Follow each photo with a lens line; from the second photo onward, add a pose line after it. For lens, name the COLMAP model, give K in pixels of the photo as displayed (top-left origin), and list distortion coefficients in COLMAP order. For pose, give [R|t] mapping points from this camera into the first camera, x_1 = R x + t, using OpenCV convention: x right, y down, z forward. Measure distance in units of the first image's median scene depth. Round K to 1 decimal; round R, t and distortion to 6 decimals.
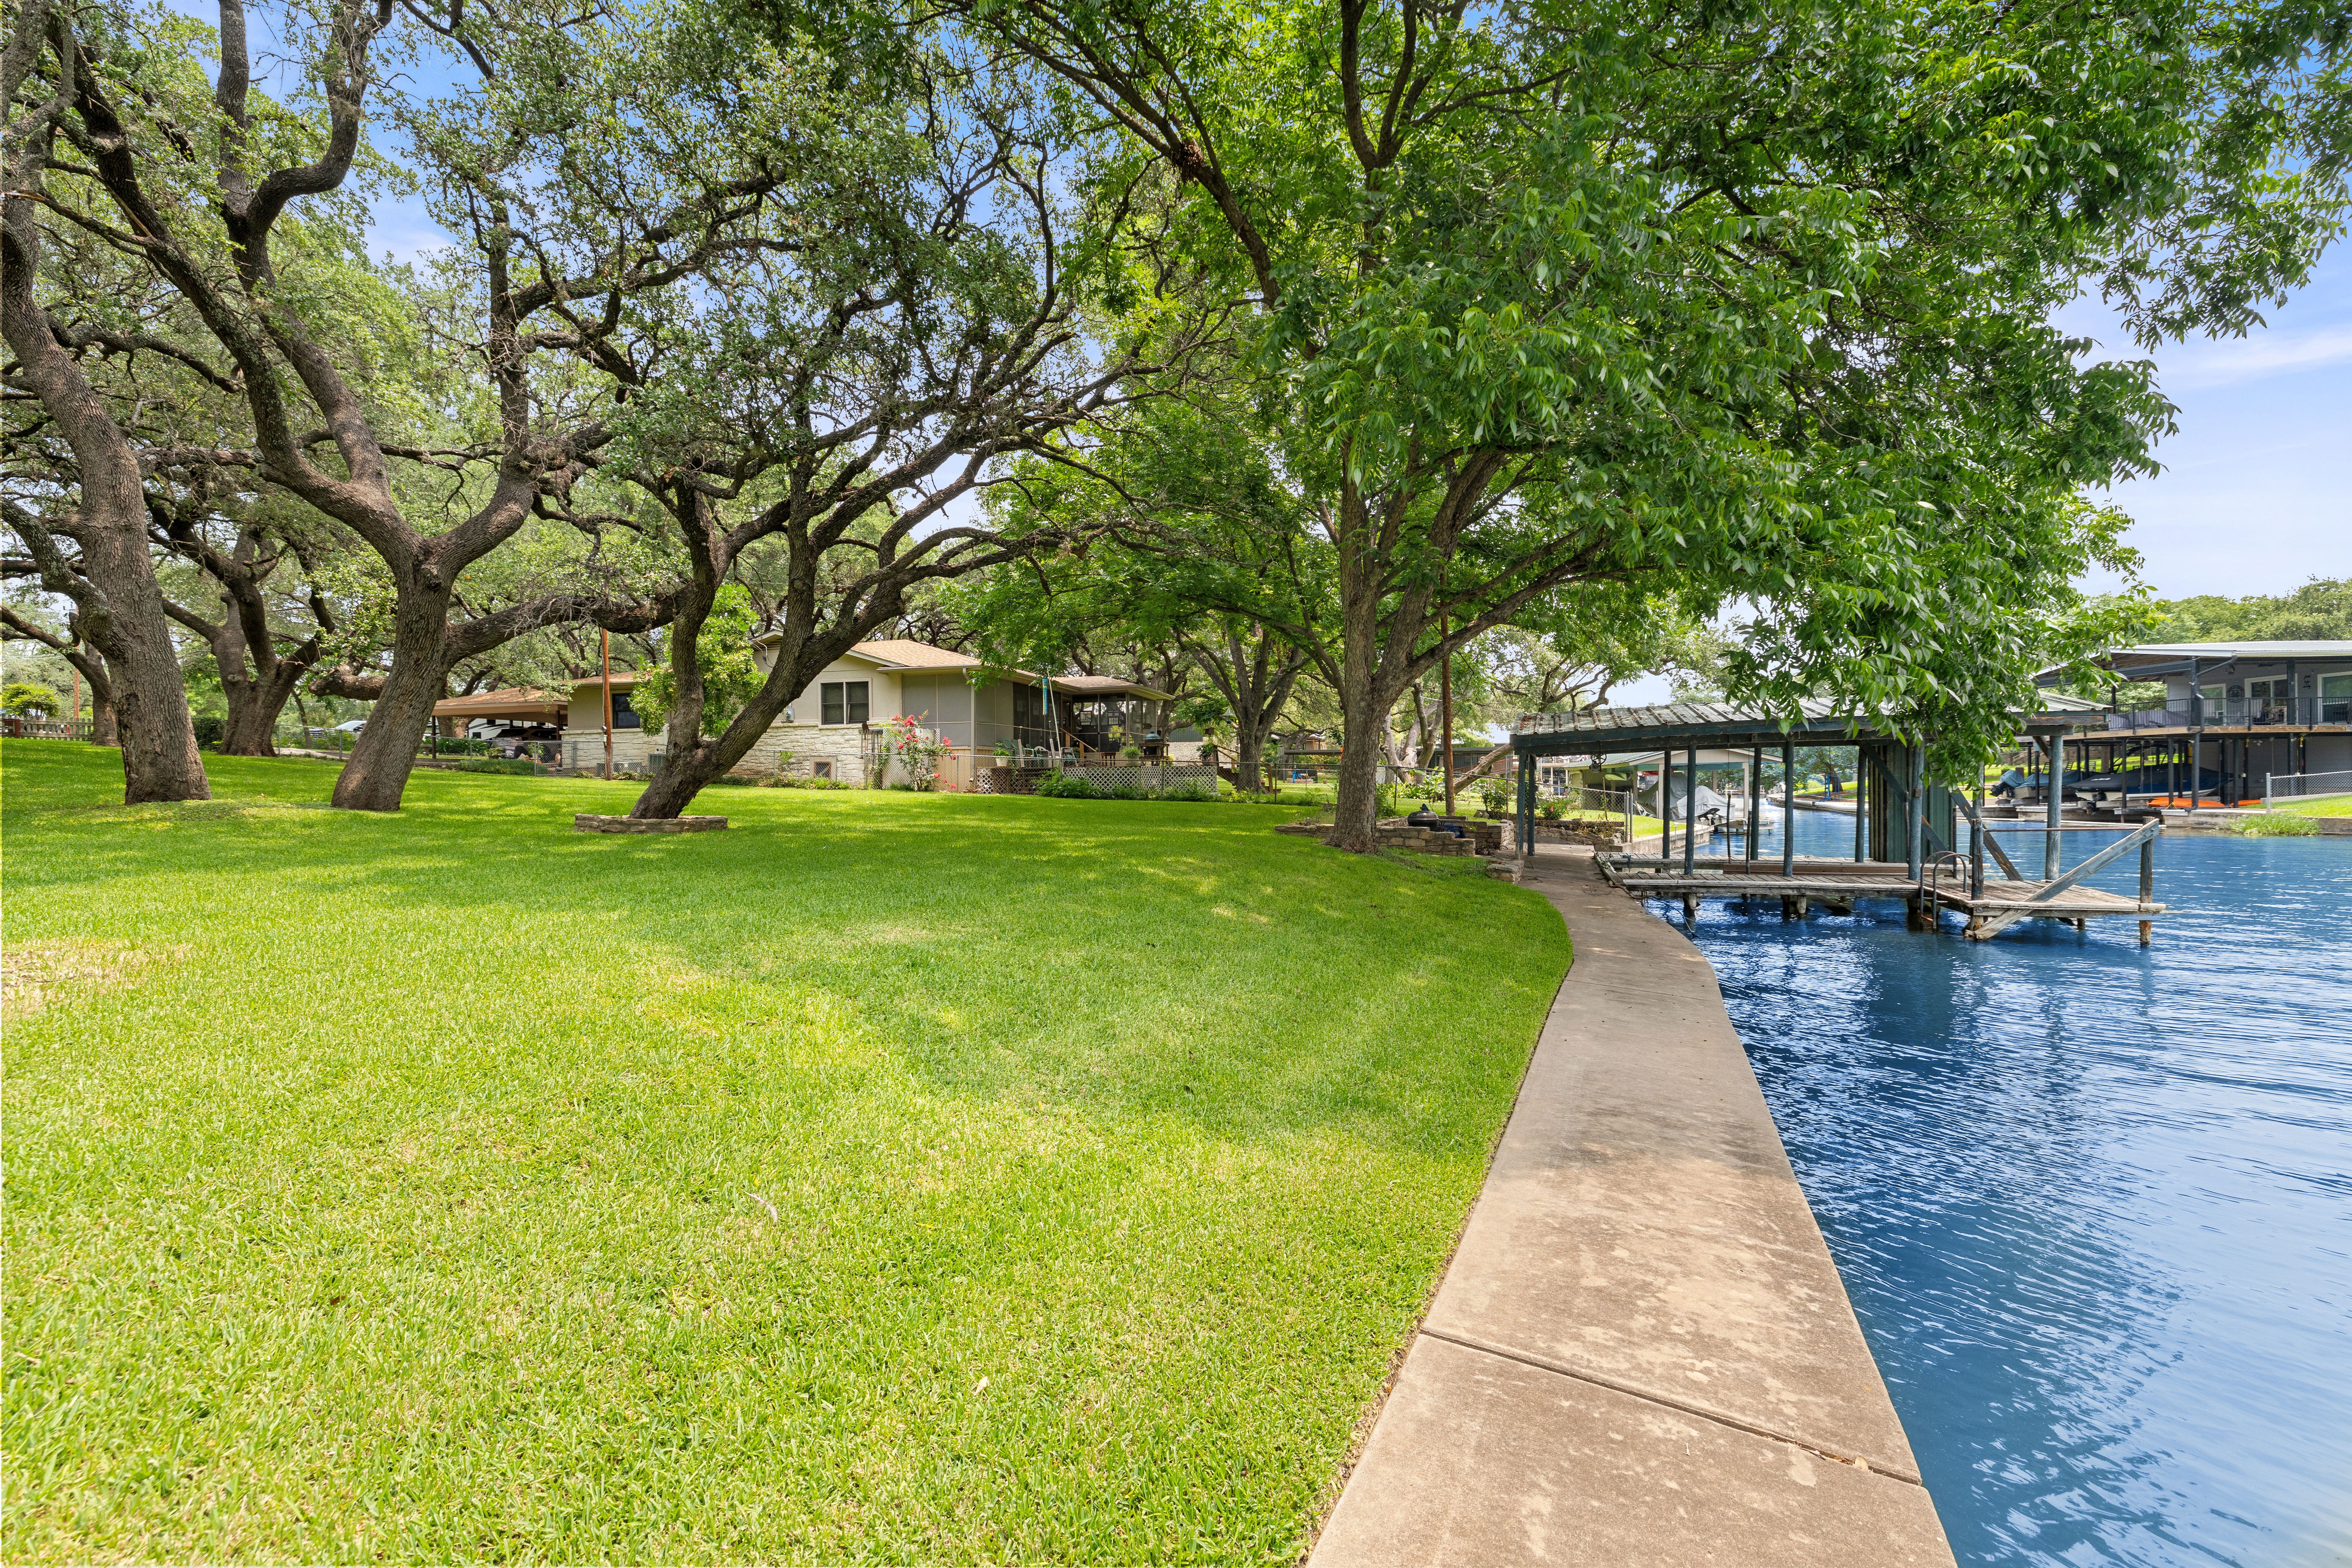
lens RADIAL K [[1013.0, 0, 1176.8], [0, 1013.0, 787.1], [0, 0, 1]] dist [0.002298, 0.000479]
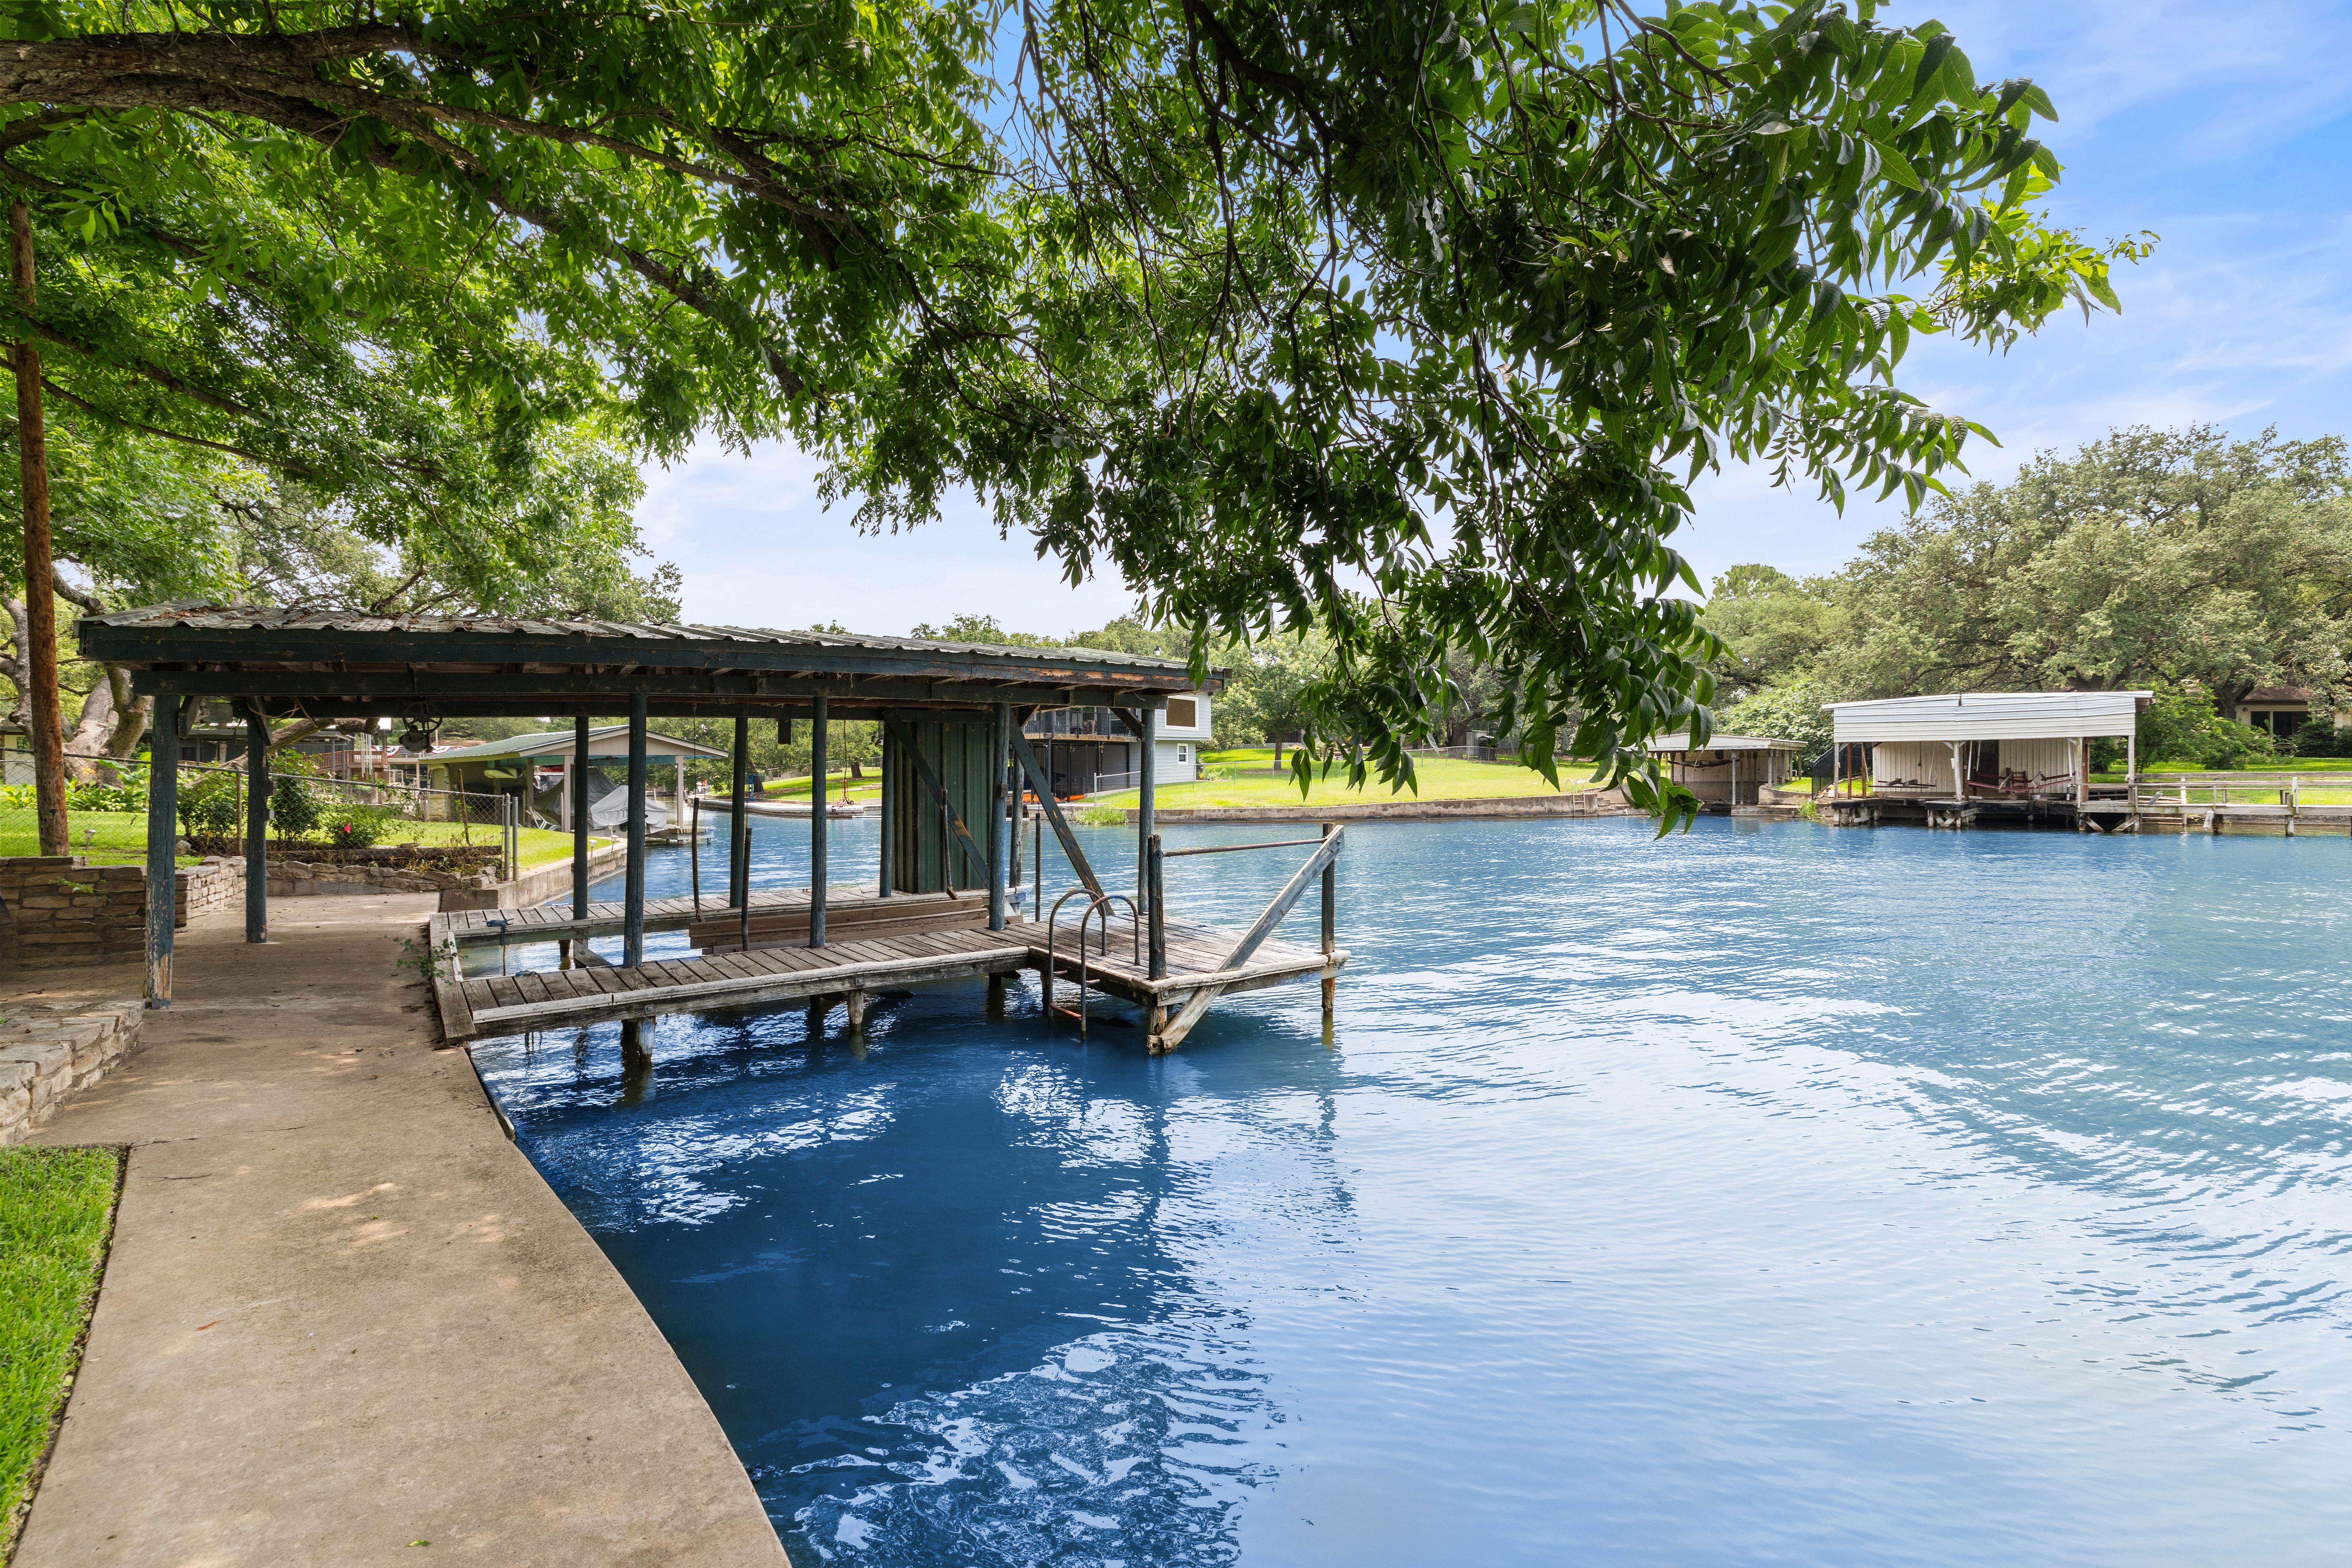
lens RADIAL K [[1013.0, 0, 1174.9], [0, 1013.0, 778.4], [0, 0, 1]] dist [0.002298, 0.000479]
pose [[0.551590, 0.003276, 0.834109, 0.168761], [0.004706, 0.999964, -0.007039, 0.001878], [-0.834102, 0.007808, 0.551555, 0.357613]]
